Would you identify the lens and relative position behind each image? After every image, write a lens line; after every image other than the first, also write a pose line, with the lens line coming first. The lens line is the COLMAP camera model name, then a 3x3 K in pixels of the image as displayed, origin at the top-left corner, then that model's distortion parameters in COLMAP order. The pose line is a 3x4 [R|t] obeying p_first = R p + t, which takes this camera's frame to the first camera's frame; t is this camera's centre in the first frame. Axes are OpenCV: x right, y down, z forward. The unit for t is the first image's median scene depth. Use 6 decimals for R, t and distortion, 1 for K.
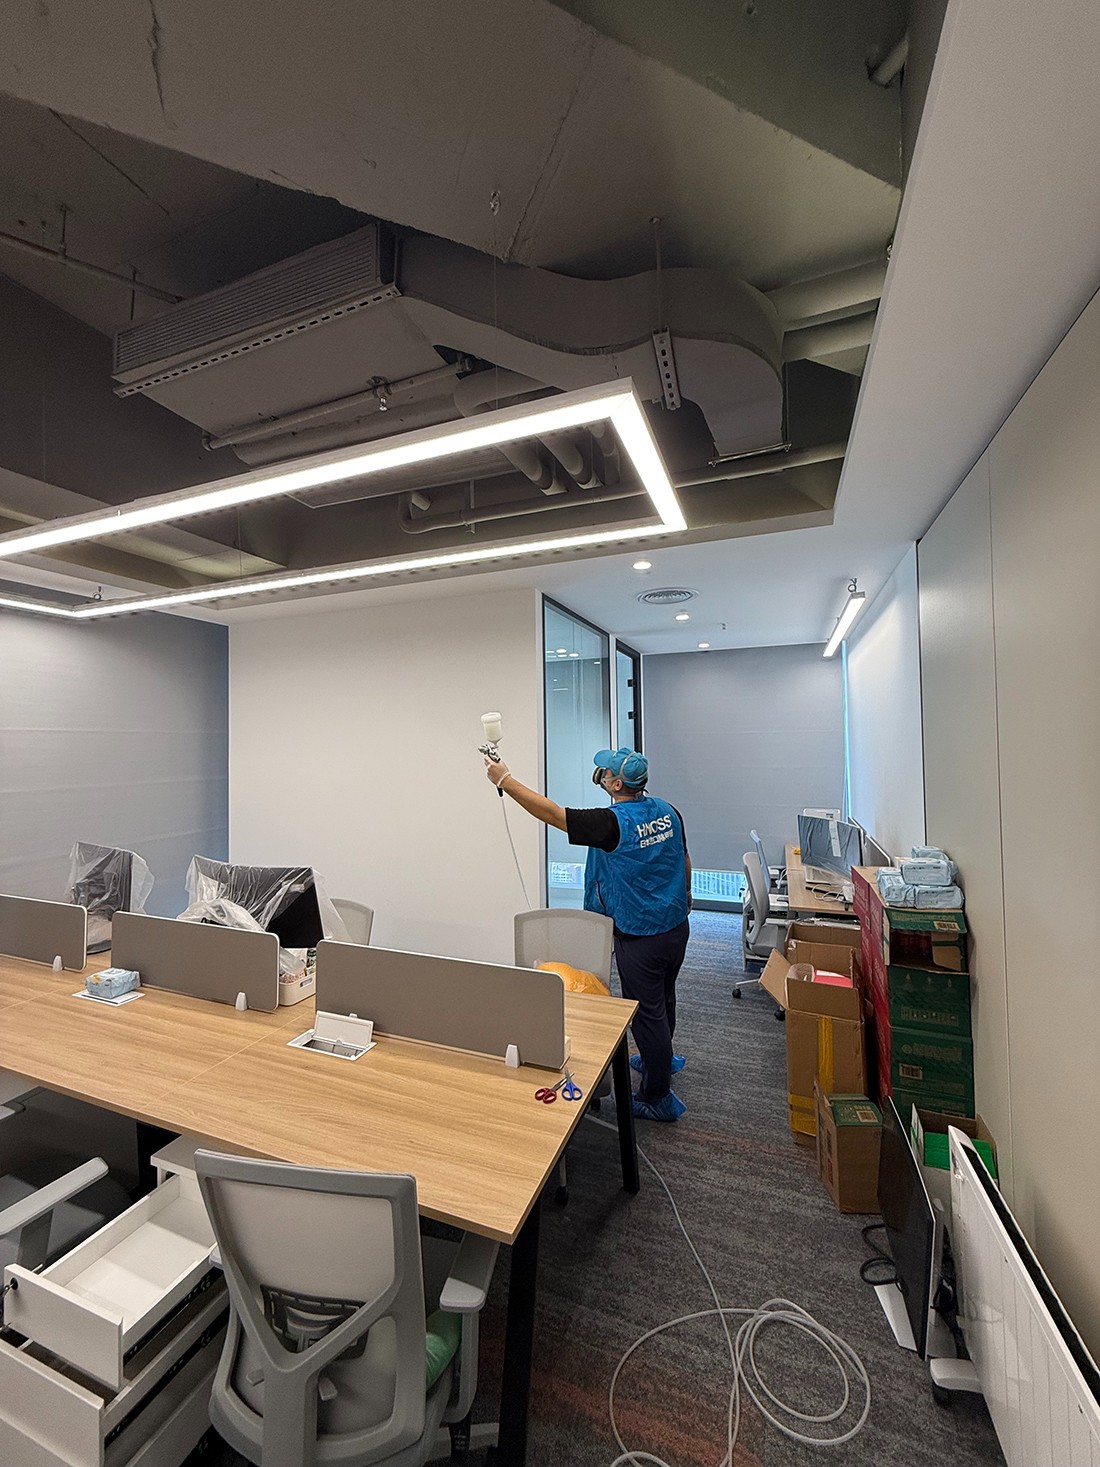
lens RADIAL K [[582.8, 0, 548.7], [0, 582.8, 729.1], [0, 0, 1]] dist [0.000728, 0.000152]
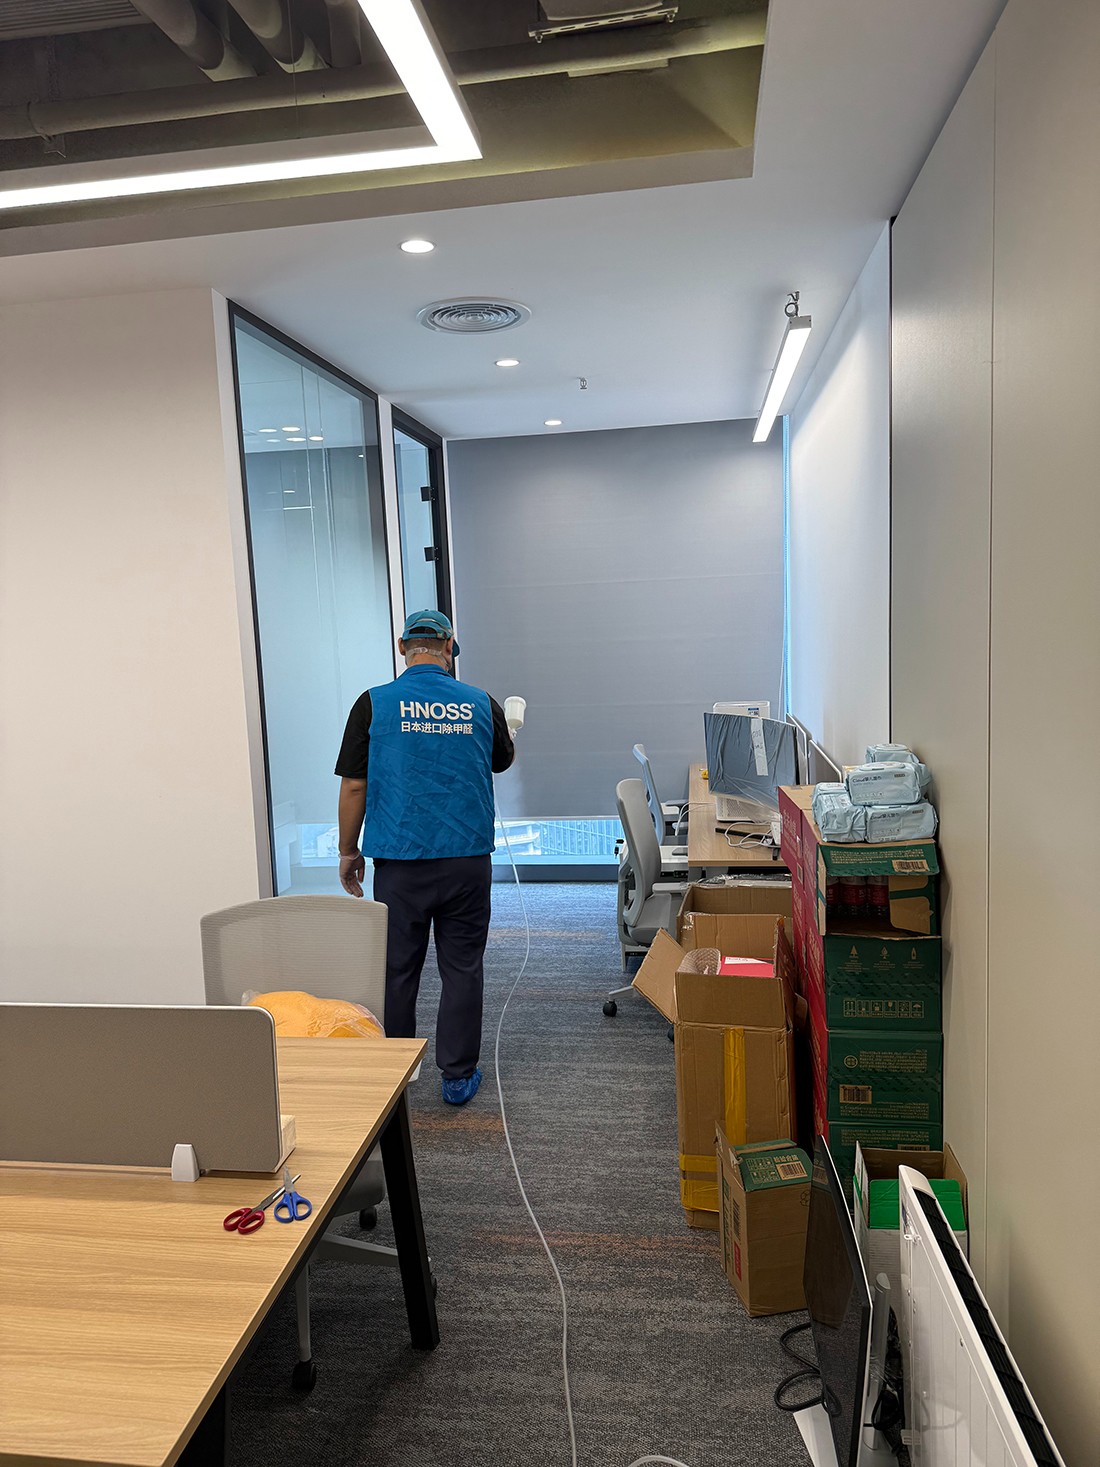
lens RADIAL K [[1022.3, 0, 540.0], [0, 1022.3, 728.3], [0, 0, 1]] dist [0.065660, -0.087334]
pose [[0.974181, -0.051824, 0.219742, 0.056703], [0.022001, 0.990457, 0.136055, 0.030598], [-0.224695, -0.127708, 0.966024, 0.039768]]
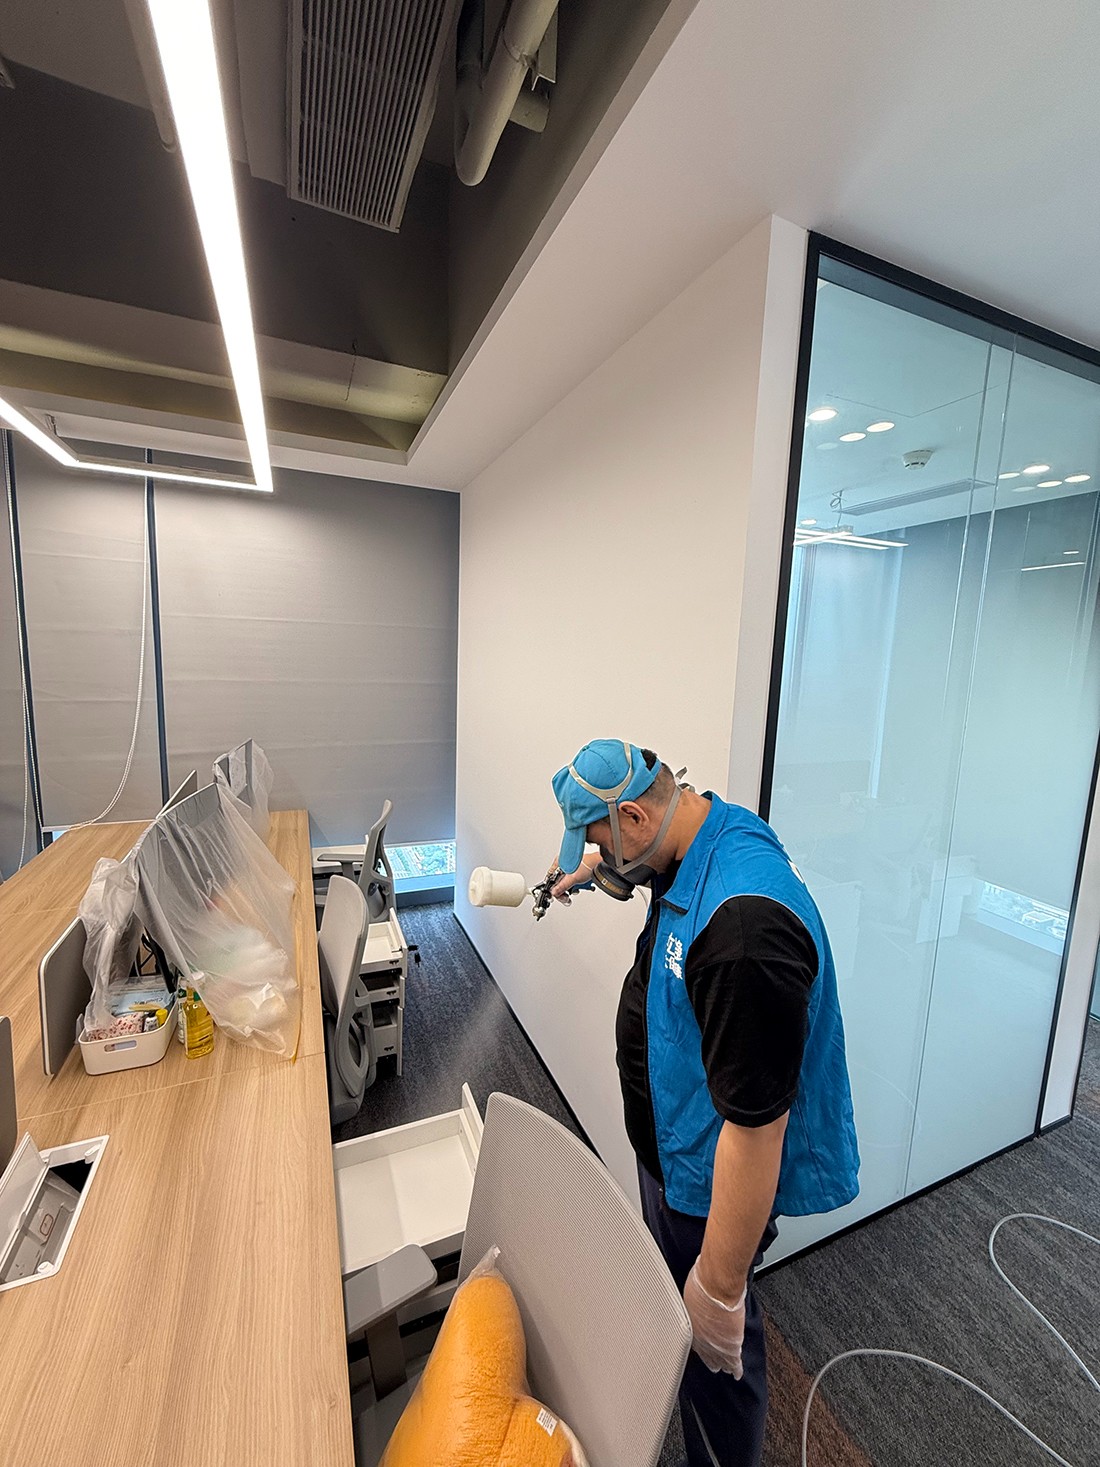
lens RADIAL K [[583.6, 0, 546.7], [0, 583.6, 728.5], [0, 0, 1]] dist [0.000030, -0.000199]
pose [[0.707104, 0.139019, -0.693310, 0.249859], [-0.027088, 0.985089, 0.169898, 0.003177], [0.706591, -0.101355, 0.700326, 0.959422]]
